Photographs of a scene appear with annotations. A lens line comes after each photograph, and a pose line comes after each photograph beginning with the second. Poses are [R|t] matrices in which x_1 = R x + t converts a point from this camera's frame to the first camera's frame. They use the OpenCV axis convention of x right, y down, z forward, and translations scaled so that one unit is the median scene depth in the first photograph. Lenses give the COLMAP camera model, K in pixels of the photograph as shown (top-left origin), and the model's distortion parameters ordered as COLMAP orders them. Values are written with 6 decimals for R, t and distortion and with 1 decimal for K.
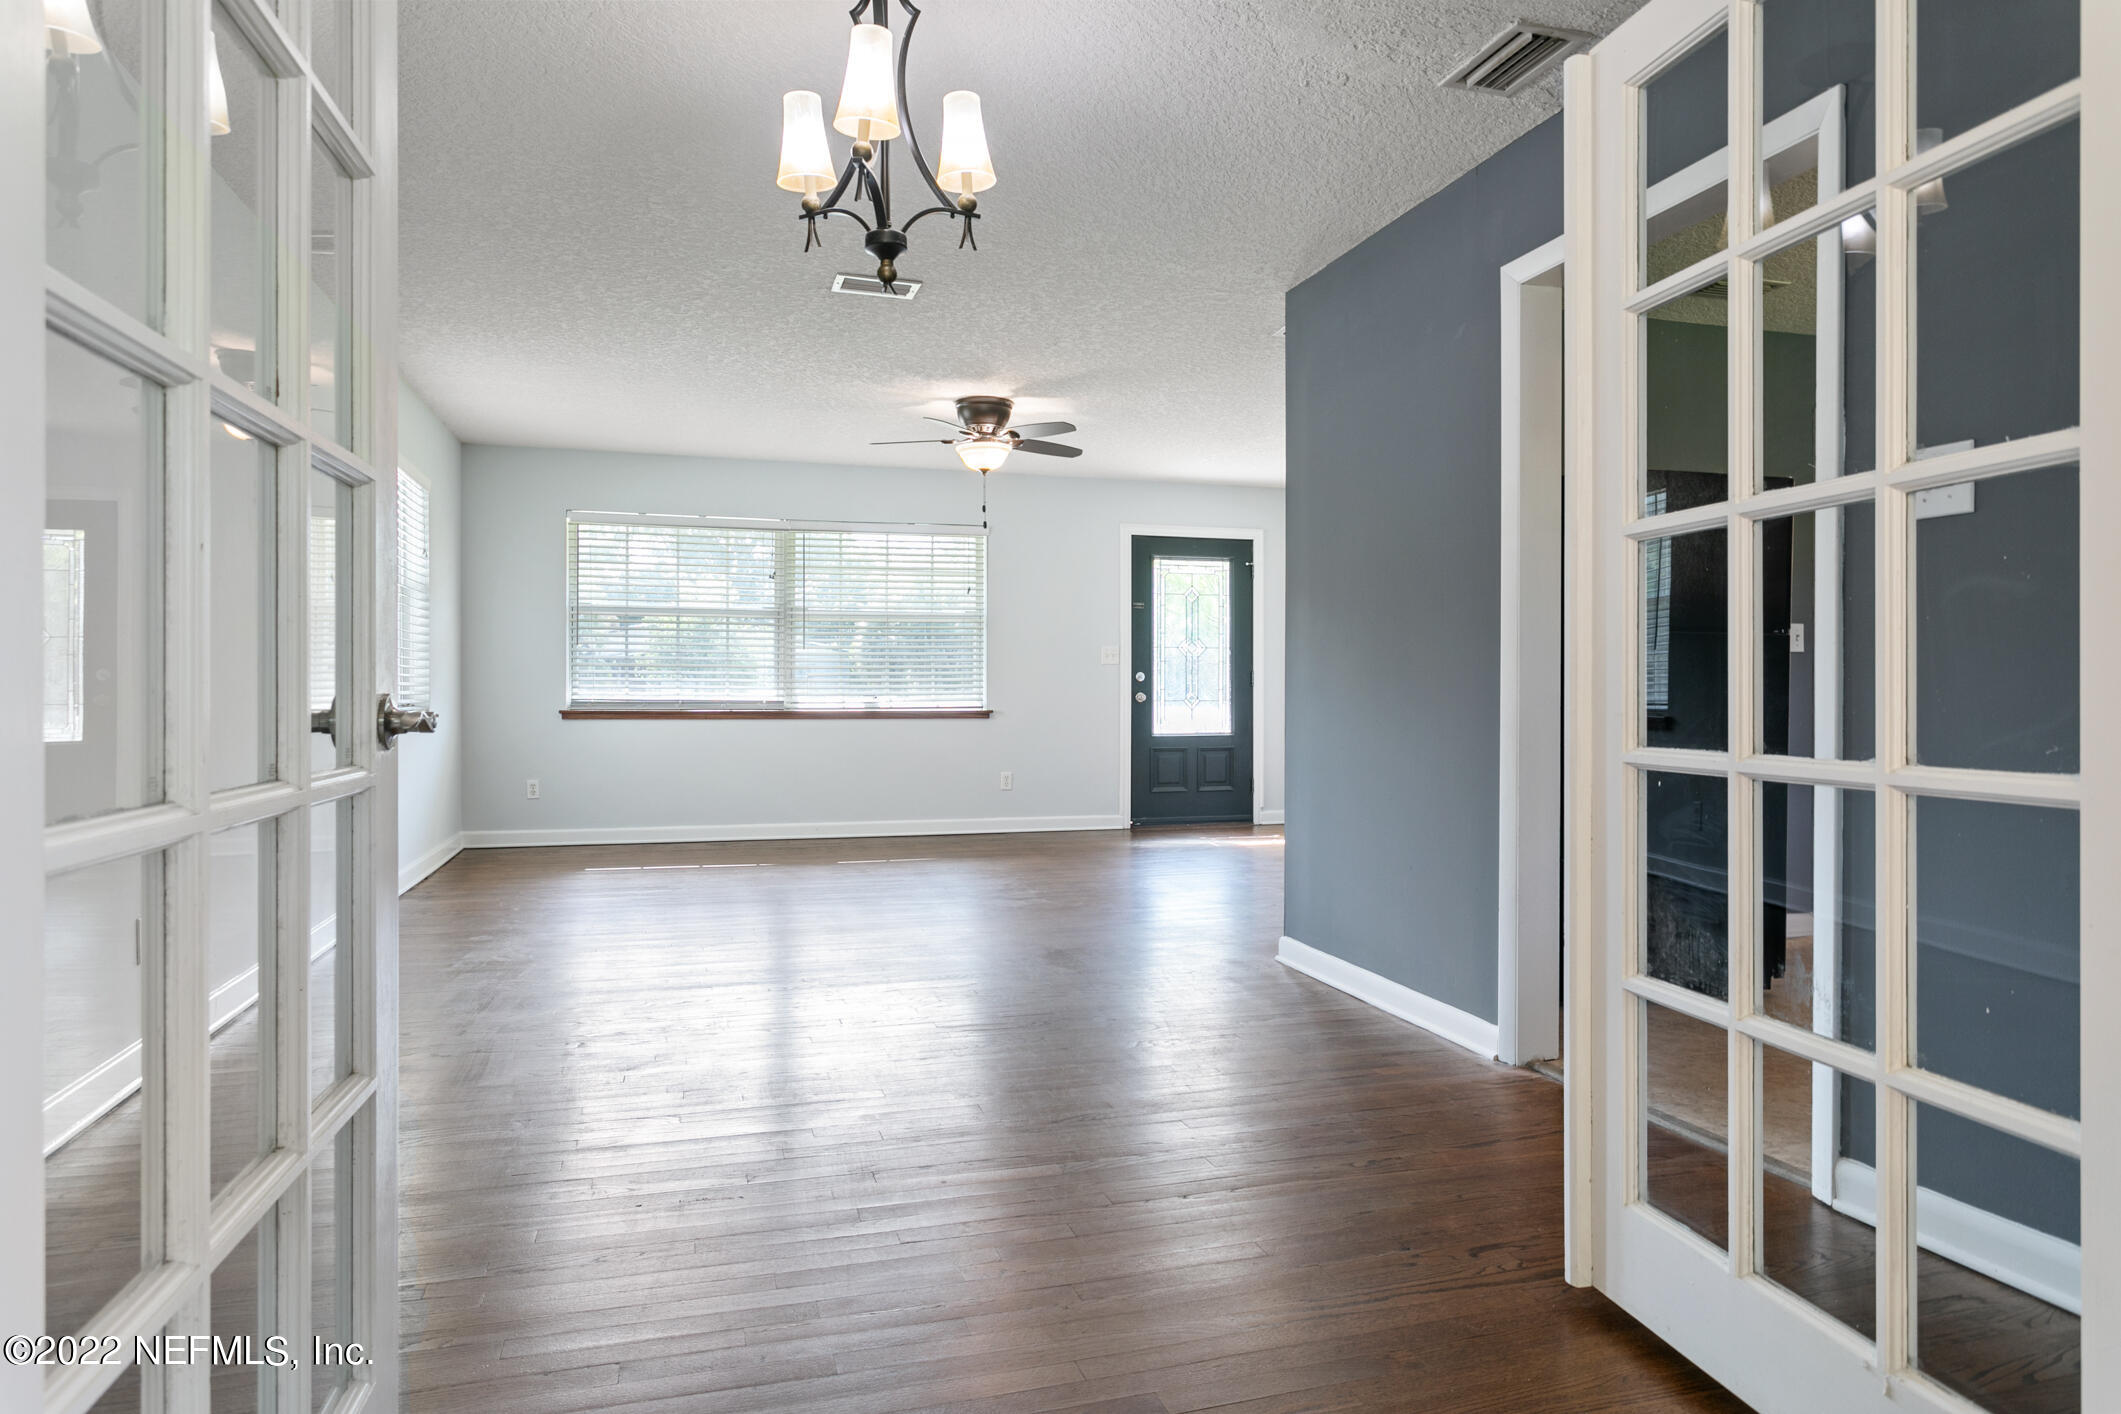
lens RADIAL K [[1280.1, 0, 1064.6], [0, 1280.1, 692.4], [0, 0, 1]] dist [-0.007127, -0.000370]
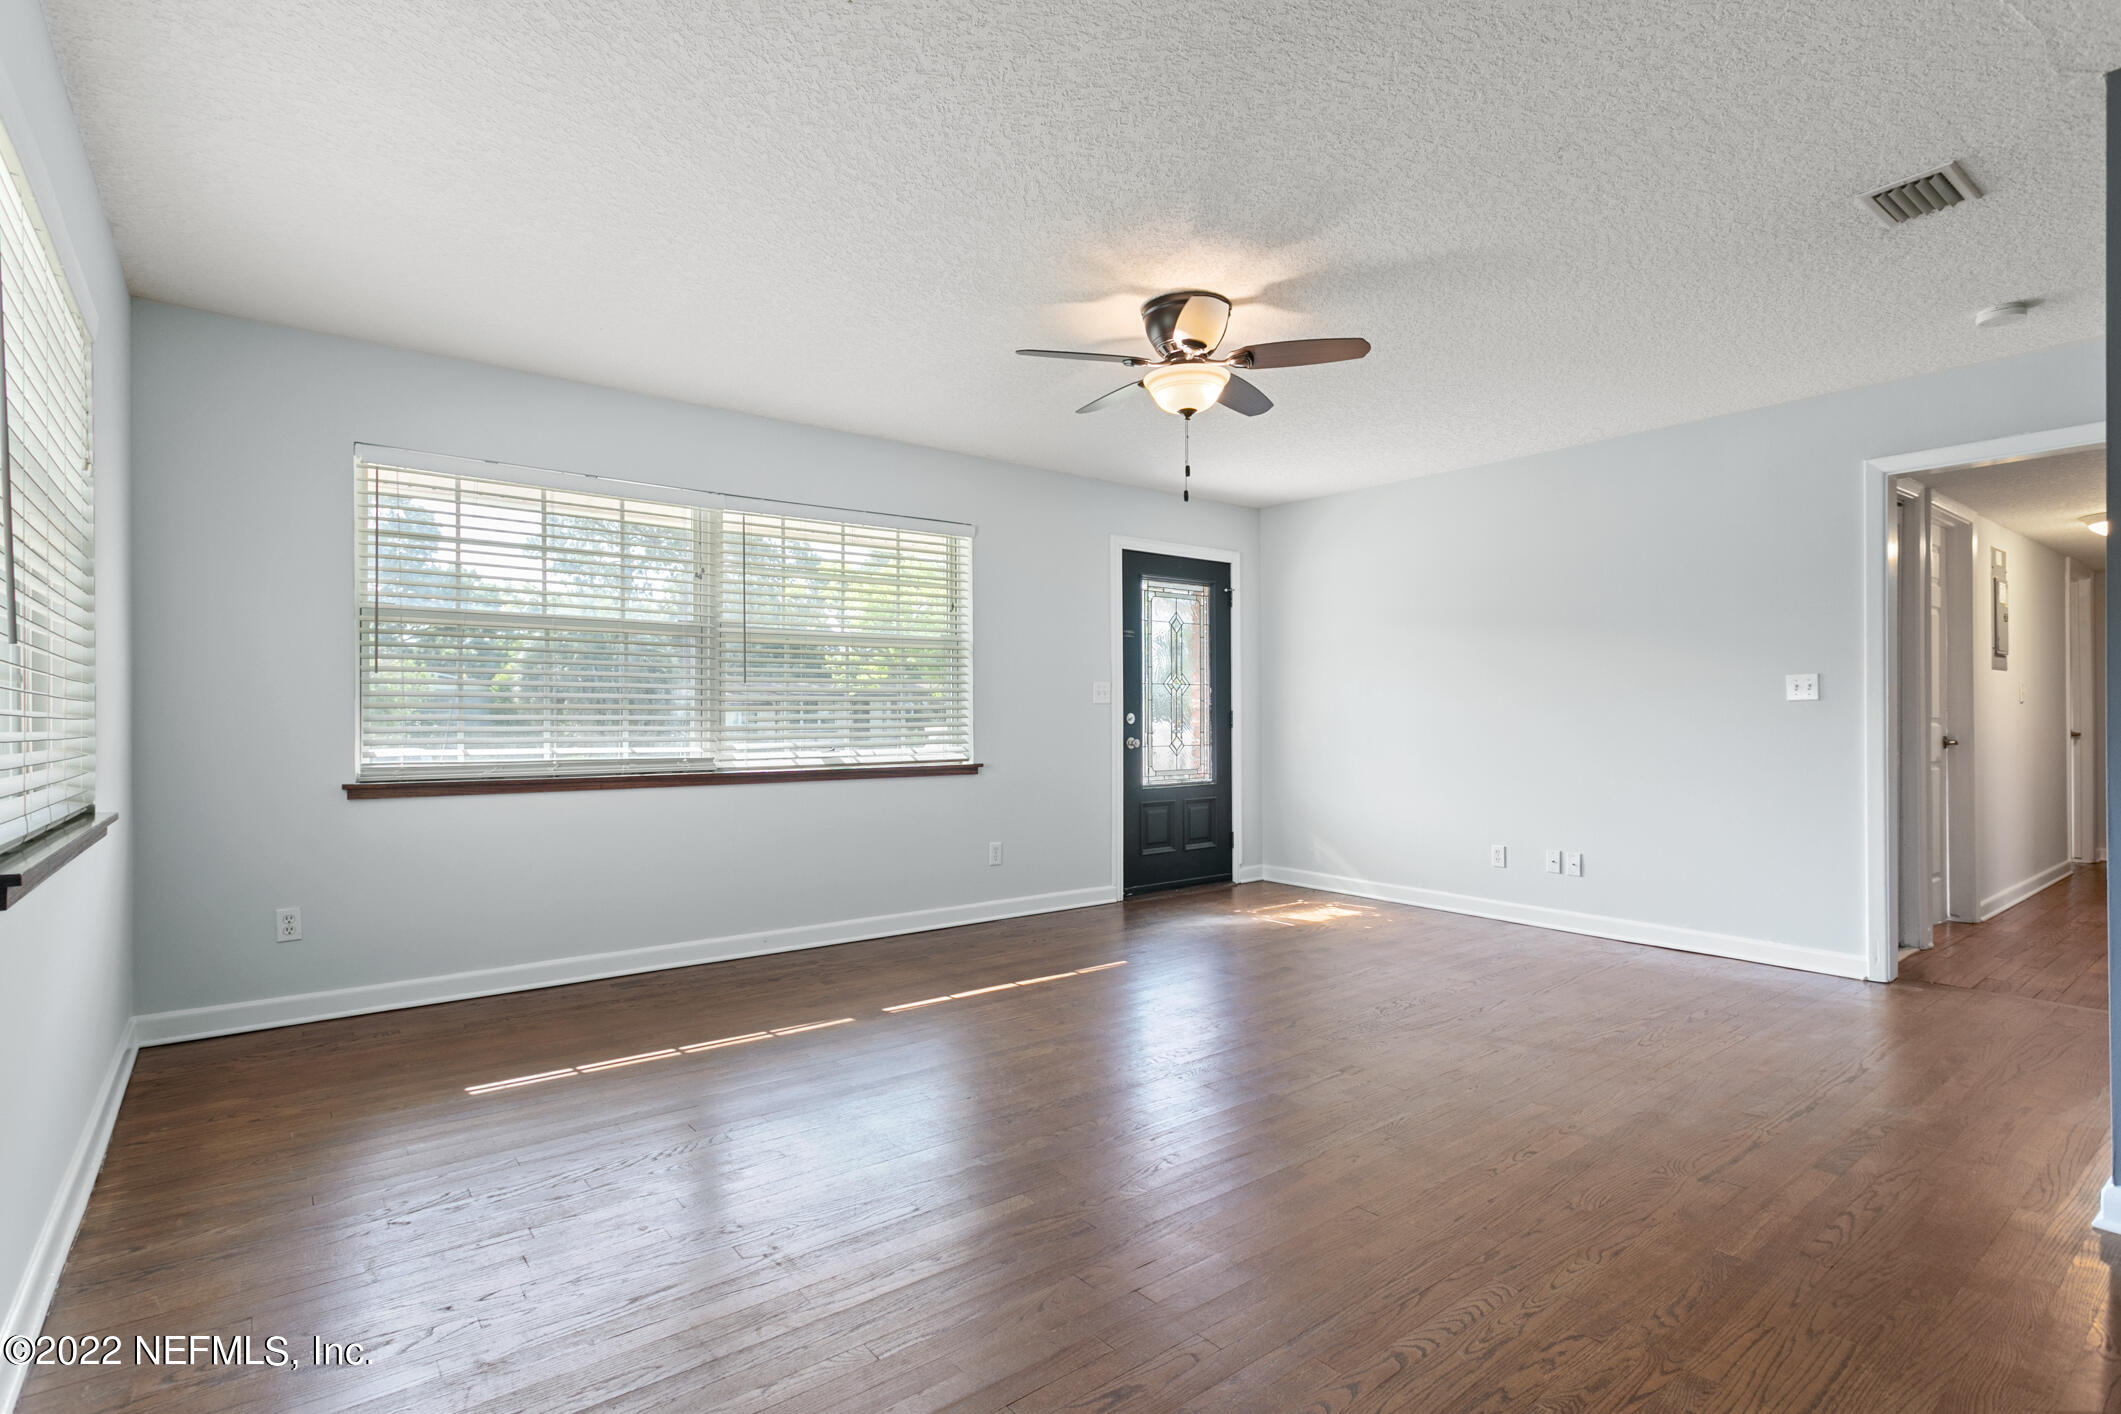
lens RADIAL K [[1029.4, 0, 1063.0], [0, 1029.4, 717.9], [0, 0, 1]] dist [0.004081, 0.000530]
pose [[0.926756, -0.005720, 0.375620, -0.243768], [0.007322, 0.999969, -0.002838, -0.011355], [-0.375593, 0.005380, 0.926769, 0.403715]]
